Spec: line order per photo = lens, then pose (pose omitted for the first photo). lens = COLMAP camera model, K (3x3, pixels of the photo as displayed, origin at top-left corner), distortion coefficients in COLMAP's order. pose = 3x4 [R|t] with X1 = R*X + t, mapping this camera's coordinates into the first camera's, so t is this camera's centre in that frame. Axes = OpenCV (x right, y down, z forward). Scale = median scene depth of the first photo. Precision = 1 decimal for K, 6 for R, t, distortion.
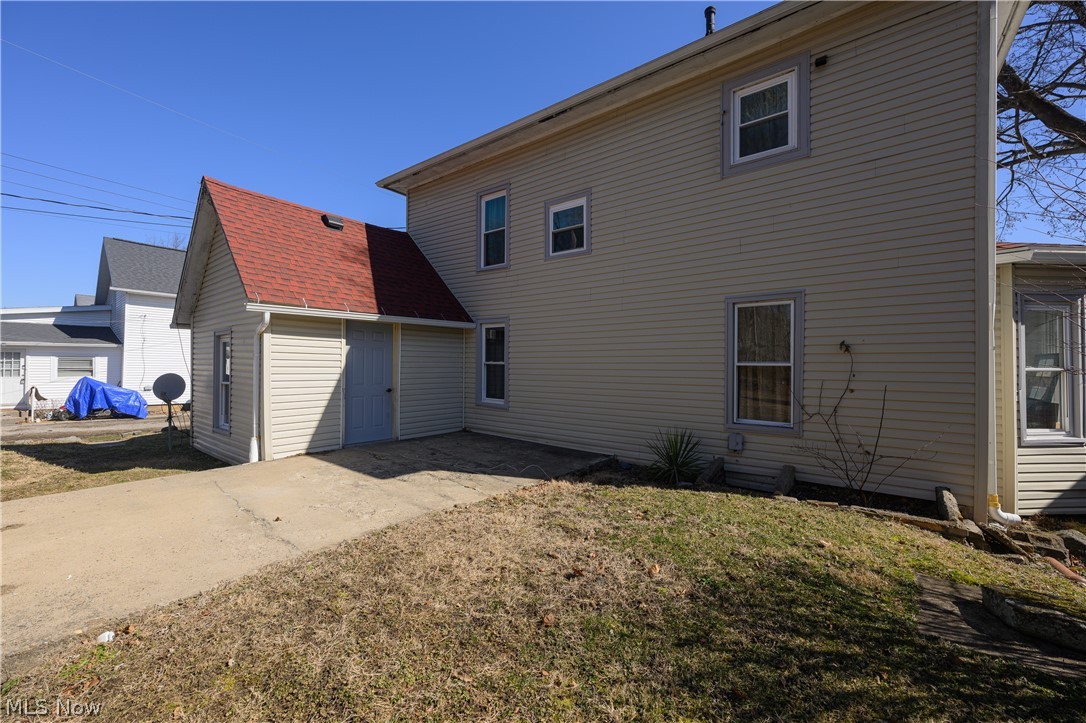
lens RADIAL K [[428.2, 0, 542.3], [0, 428.2, 361.4], [0, 0, 1]] dist [-0.001321, 0.000403]
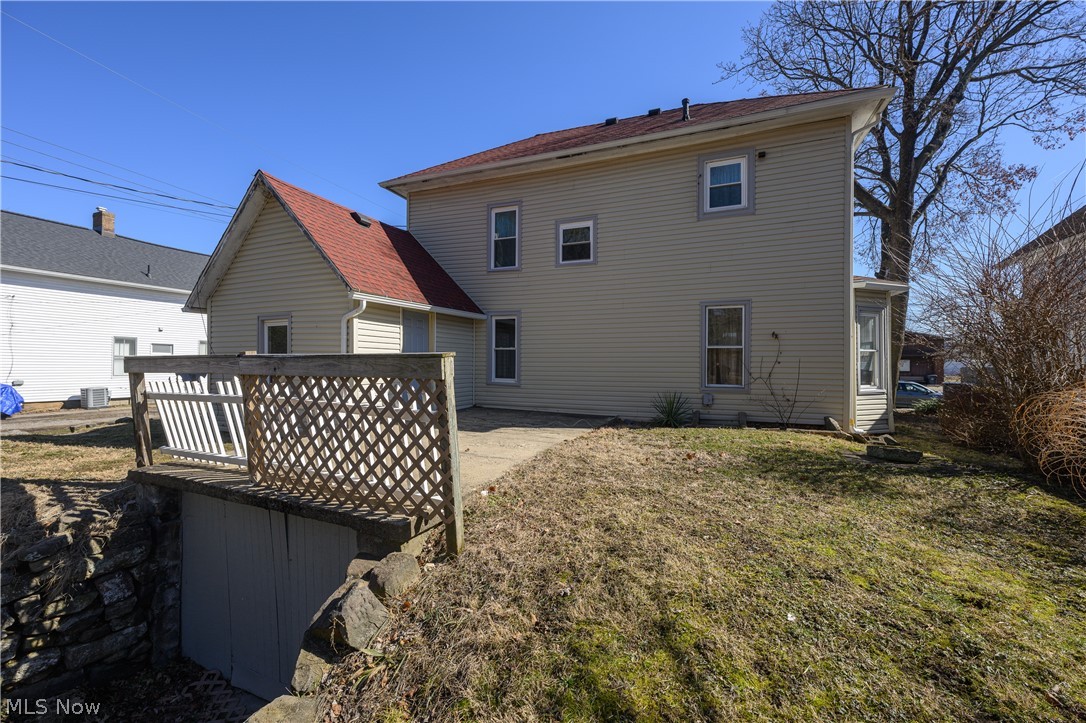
lens RADIAL K [[428.2, 0, 540.5], [0, 428.2, 359.5], [0, 0, 1]] dist [-0.001321, 0.000403]
pose [[0.962809, -0.000447, 0.270183, -0.481253], [-0.000489, 0.999994, 0.003398, 0.042398], [-0.270183, -0.003403, 0.962803, -0.259868]]
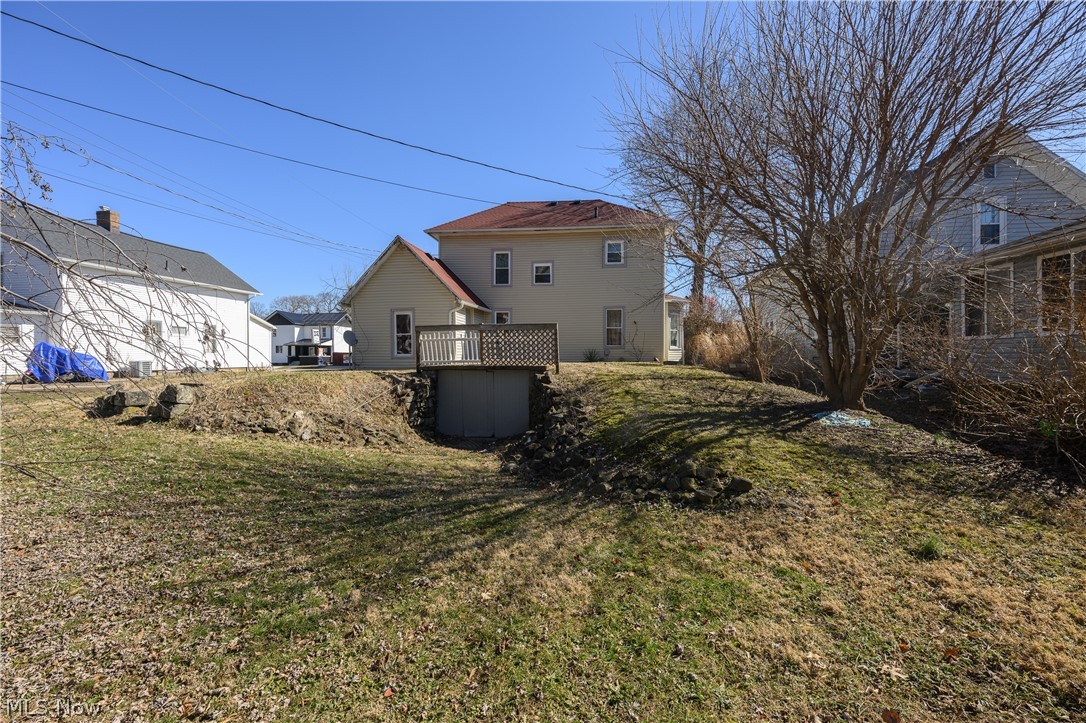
lens RADIAL K [[428.2, 0, 543.2], [0, 428.2, 359.6], [0, 0, 1]] dist [-0.001321, 0.000403]
pose [[0.855516, -0.015687, 0.517539, -1.519006], [0.004313, 0.999722, 0.023174, 0.158809], [-0.517759, -0.017594, 0.855346, -1.404290]]
